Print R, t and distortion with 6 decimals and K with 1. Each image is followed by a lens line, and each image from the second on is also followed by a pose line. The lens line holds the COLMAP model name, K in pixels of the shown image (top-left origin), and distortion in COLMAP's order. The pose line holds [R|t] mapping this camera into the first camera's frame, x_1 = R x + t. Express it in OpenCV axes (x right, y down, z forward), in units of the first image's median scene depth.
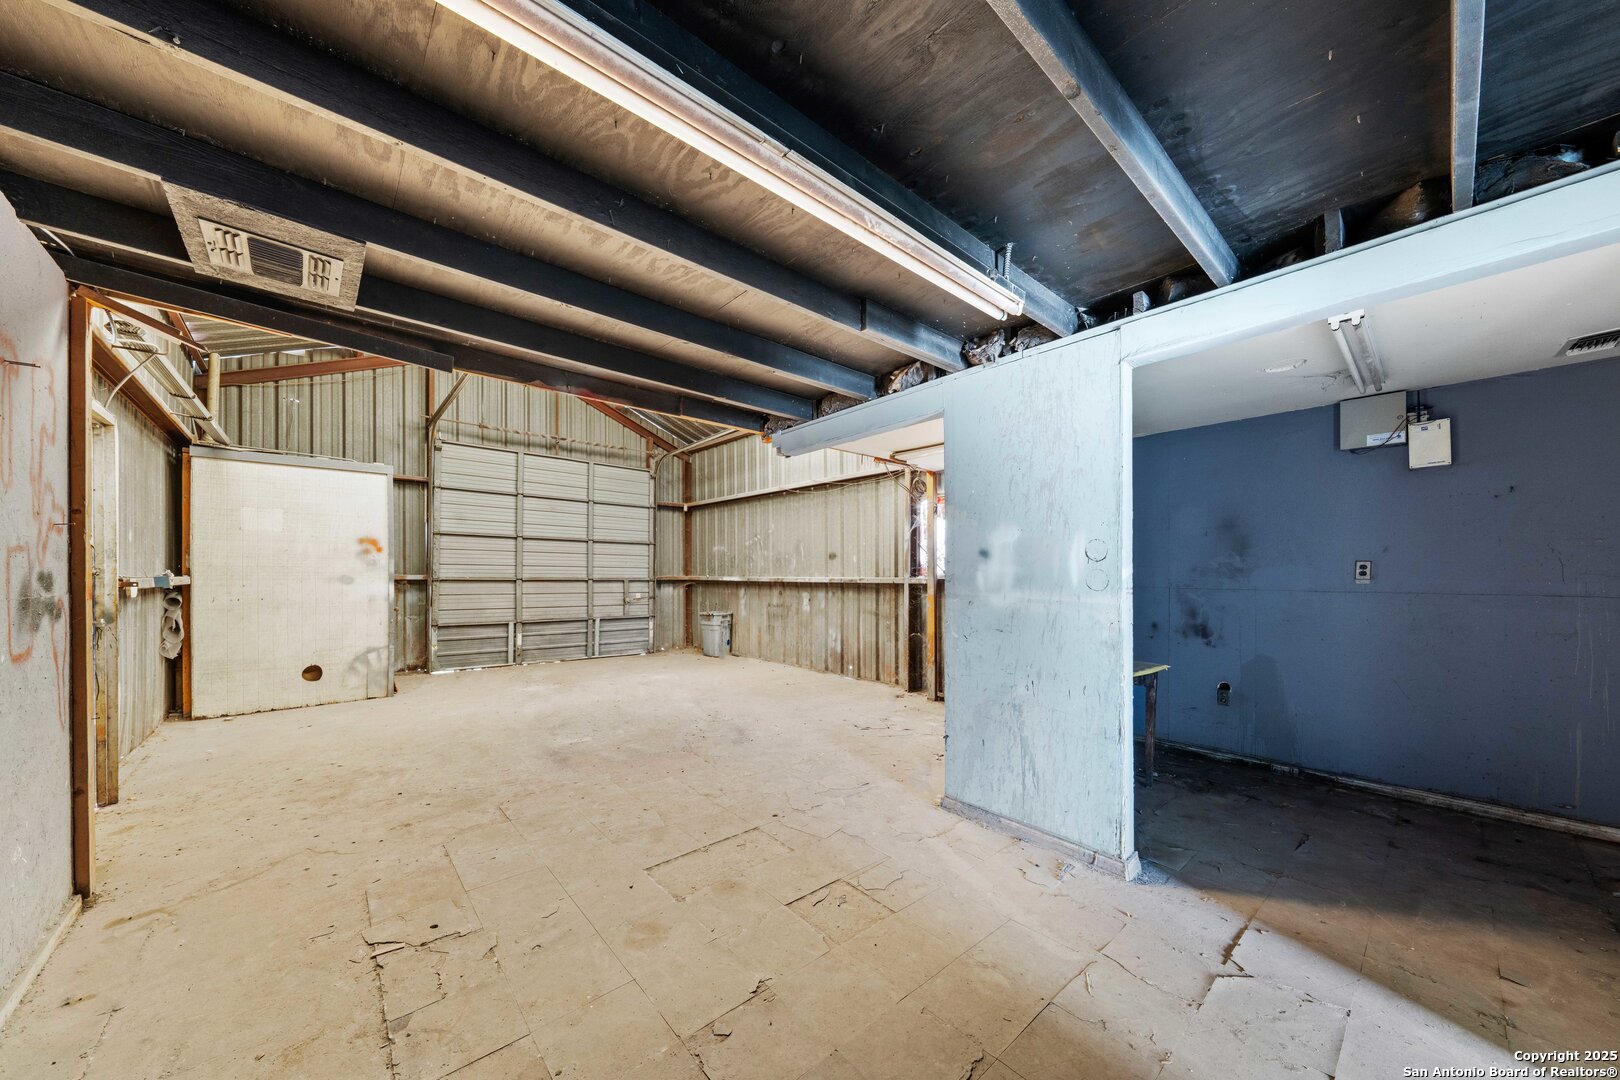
lens RADIAL K [[566.3, 0, 809.4], [0, 566.3, 575.0], [0, 0, 1]] dist [-0.003111, -0.000239]
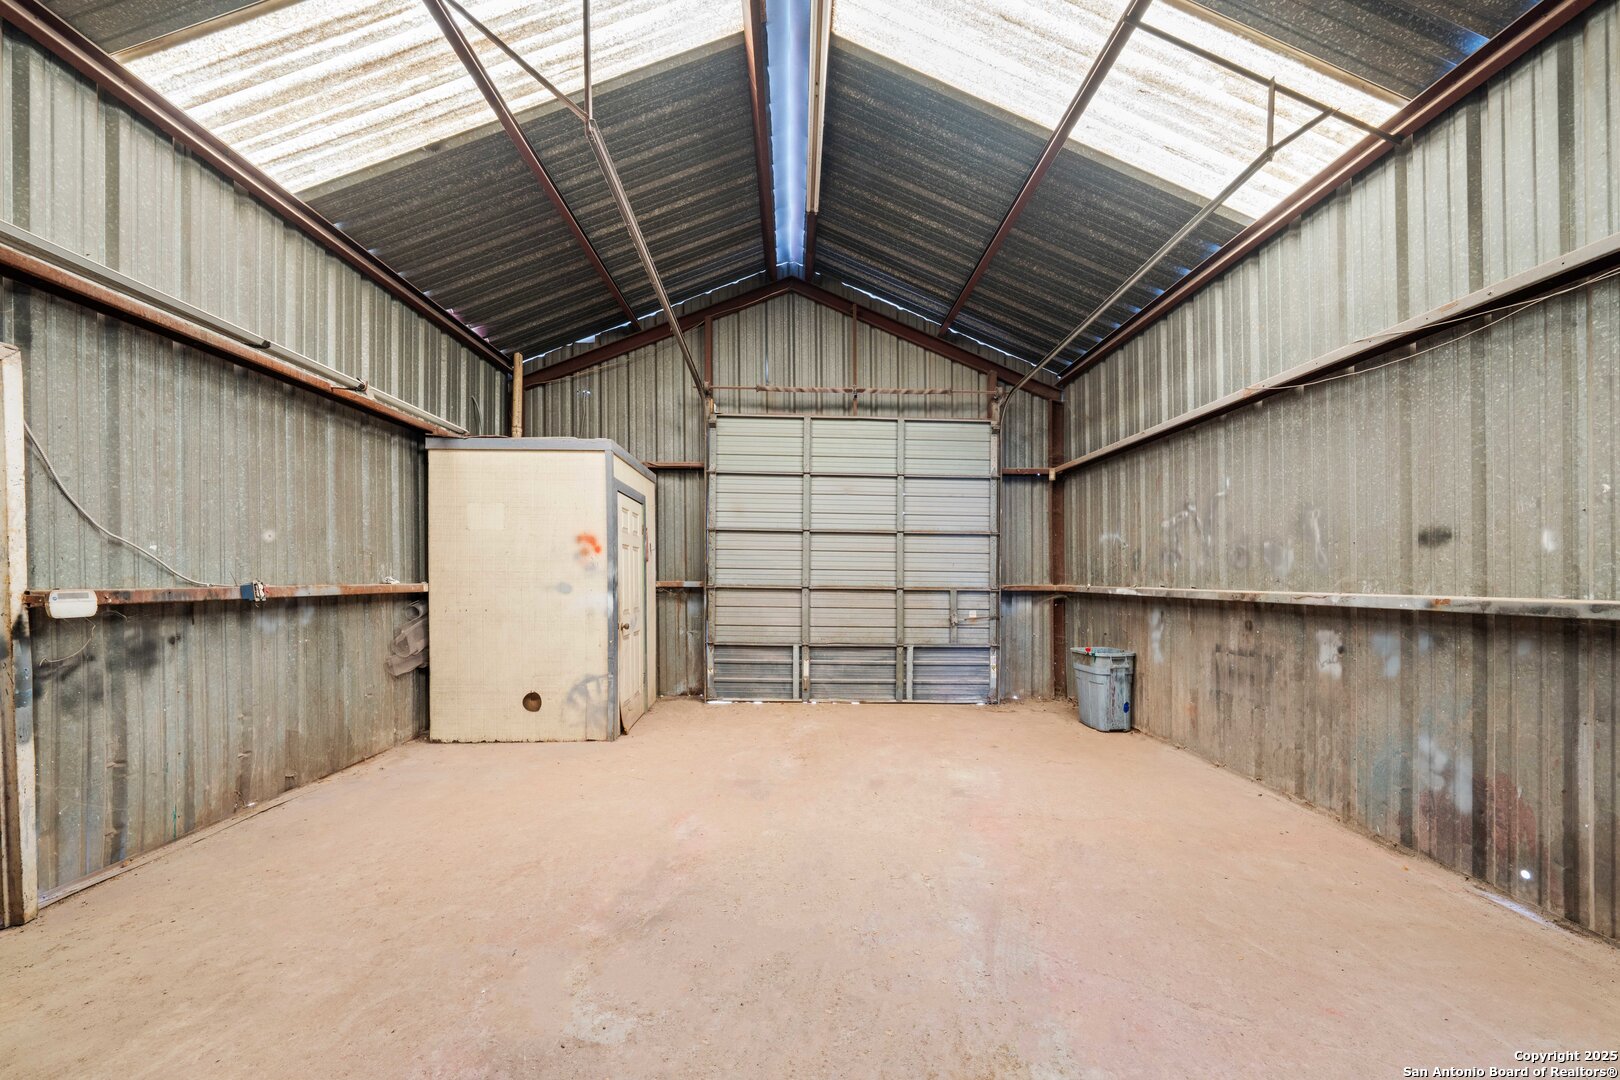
lens RADIAL K [[566.3, 0, 809.4], [0, 566.3, 575.0], [0, 0, 1]] dist [-0.003111, -0.000239]
pose [[0.767727, -0.000217, -0.640777, -0.030996], [-0.004701, 0.999971, -0.005971, -0.004789], [0.640760, 0.007597, 0.767704, 0.424476]]
